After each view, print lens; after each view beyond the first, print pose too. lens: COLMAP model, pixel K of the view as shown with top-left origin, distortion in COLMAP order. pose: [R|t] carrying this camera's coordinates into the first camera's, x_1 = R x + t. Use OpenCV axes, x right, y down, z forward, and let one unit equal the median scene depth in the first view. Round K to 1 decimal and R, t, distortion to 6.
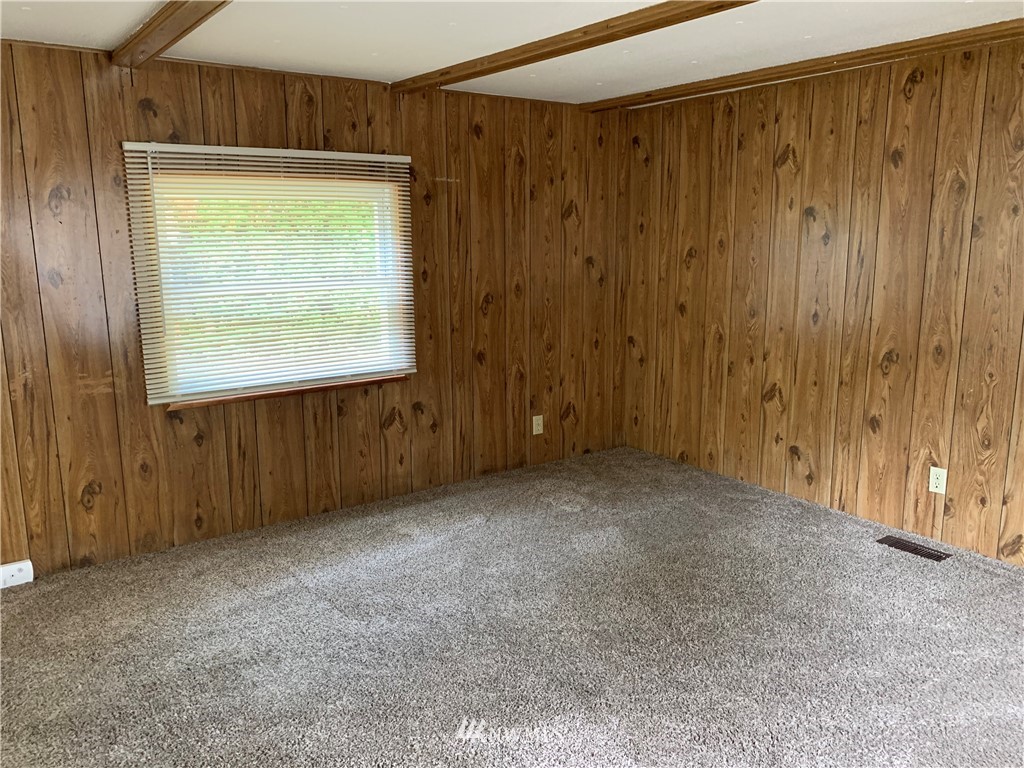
lens RADIAL K [[791.2, 0, 503.9], [0, 791.2, 379.4], [0, 0, 1]] dist [0.046525, -0.025456]
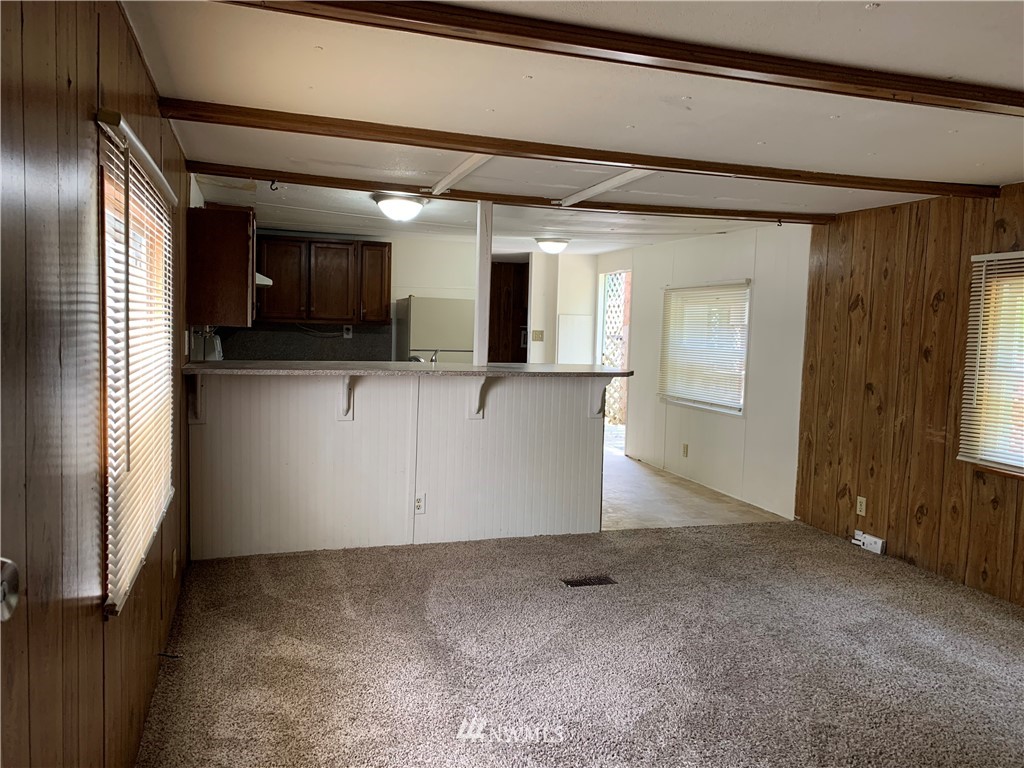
lens RADIAL K [[791.2, 0, 506.8], [0, 791.2, 379.7], [0, 0, 1]] dist [0.046525, -0.025456]
pose [[-0.298847, 0.078332, -0.951081, 1.298553], [-0.194693, 0.970660, 0.141120, -0.176467], [0.934230, 0.227342, -0.274828, 0.893005]]
